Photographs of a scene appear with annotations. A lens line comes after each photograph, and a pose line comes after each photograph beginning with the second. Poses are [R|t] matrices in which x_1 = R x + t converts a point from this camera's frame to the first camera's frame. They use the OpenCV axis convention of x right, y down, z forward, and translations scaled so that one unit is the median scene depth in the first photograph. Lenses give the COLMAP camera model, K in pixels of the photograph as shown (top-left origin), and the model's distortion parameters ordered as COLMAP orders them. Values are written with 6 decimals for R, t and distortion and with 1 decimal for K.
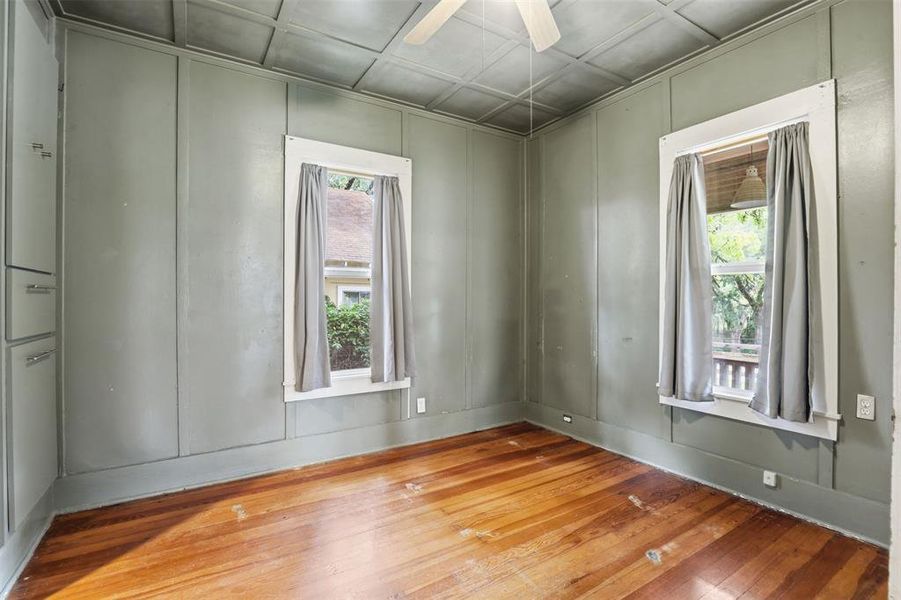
lens RADIAL K [[423.1, 0, 456.8], [0, 423.1, 297.7], [0, 0, 1]] dist [-0.036593, 0.007132]
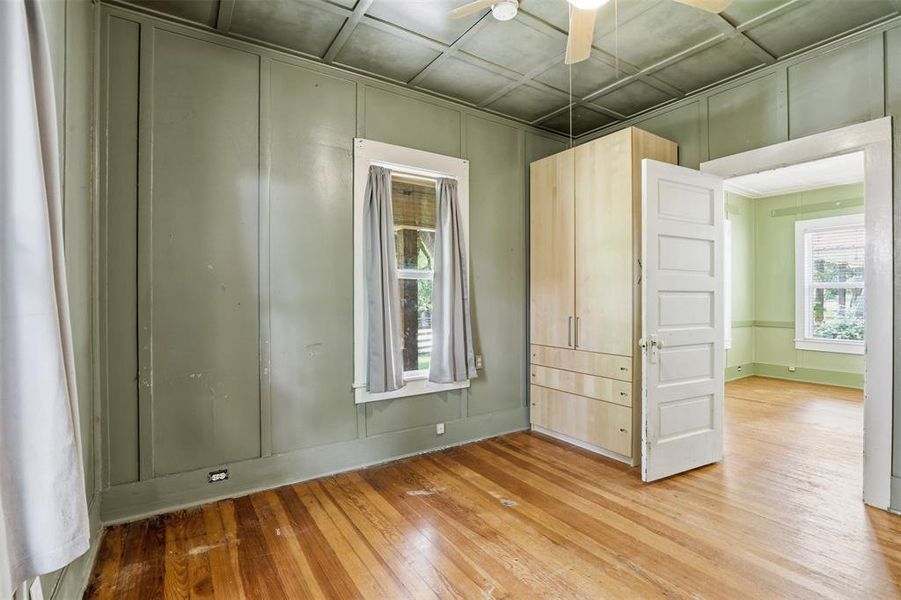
lens RADIAL K [[423.1, 0, 456.8], [0, 423.1, 297.7], [0, 0, 1]] dist [-0.036593, 0.007132]
pose [[-0.018498, 0.000046, 0.999829, -0.559743], [0.004339, 0.999991, 0.000034, 0.000578], [-0.999819, 0.004338, -0.018498, 0.833559]]
